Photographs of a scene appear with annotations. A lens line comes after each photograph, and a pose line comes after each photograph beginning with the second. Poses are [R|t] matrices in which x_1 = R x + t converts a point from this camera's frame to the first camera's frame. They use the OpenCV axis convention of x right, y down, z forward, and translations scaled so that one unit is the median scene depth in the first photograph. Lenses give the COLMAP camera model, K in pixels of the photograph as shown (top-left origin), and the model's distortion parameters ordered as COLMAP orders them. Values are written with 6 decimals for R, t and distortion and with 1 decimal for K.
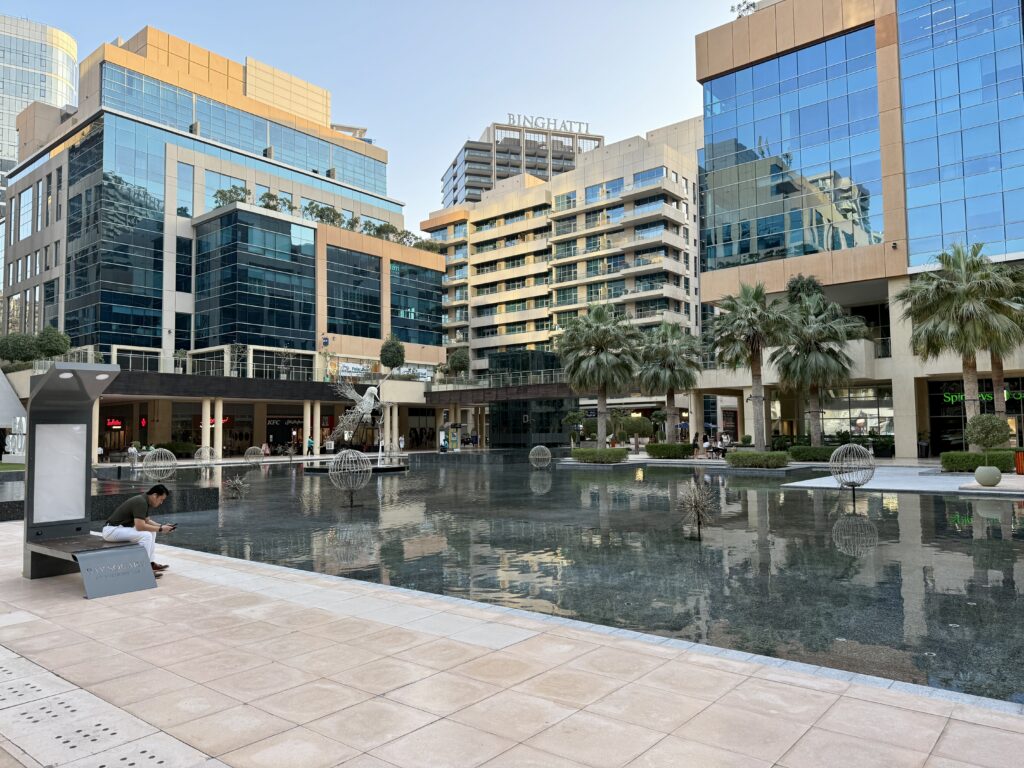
lens RADIAL K [[715.2, 0, 513.1], [0, 715.2, 388.7], [0, 0, 1]] dist [-0.000199, -0.001013]
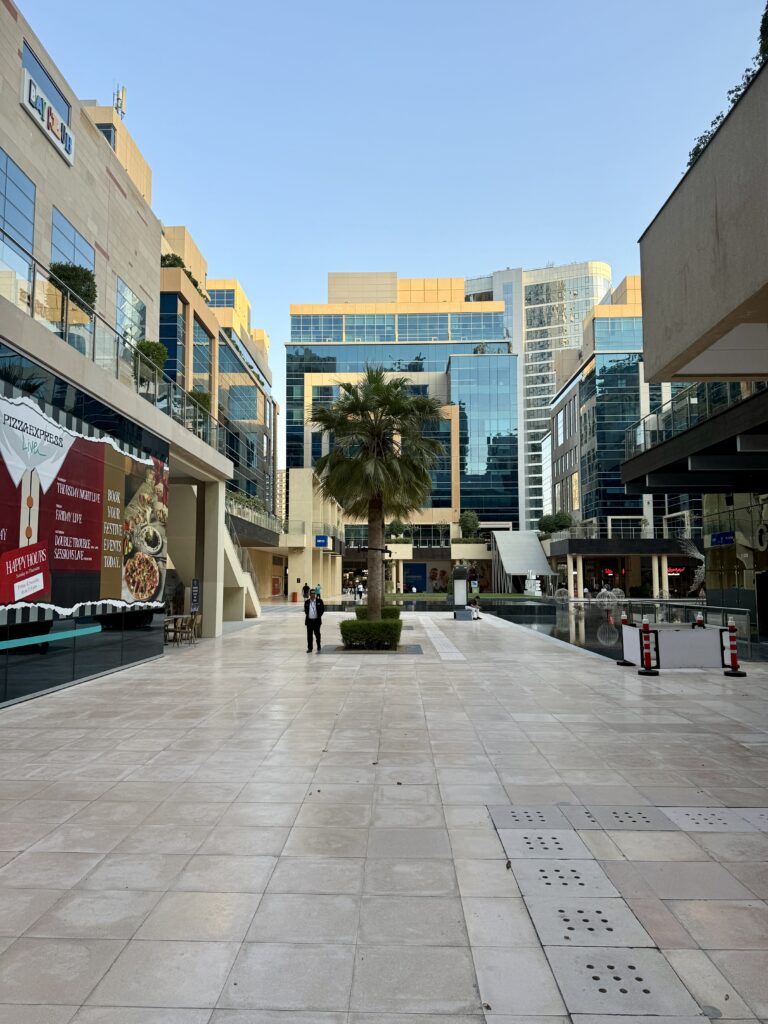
lens RADIAL K [[715.2, 0, 383.2], [0, 715.2, 513.7], [0, 0, 1]] dist [-0.000199, -0.001013]
pose [[0.611188, -0.058525, -0.789318, 0.275196], [0.037602, 0.998283, -0.044903, -0.018516], [0.790591, -0.002236, 0.612340, -0.212800]]
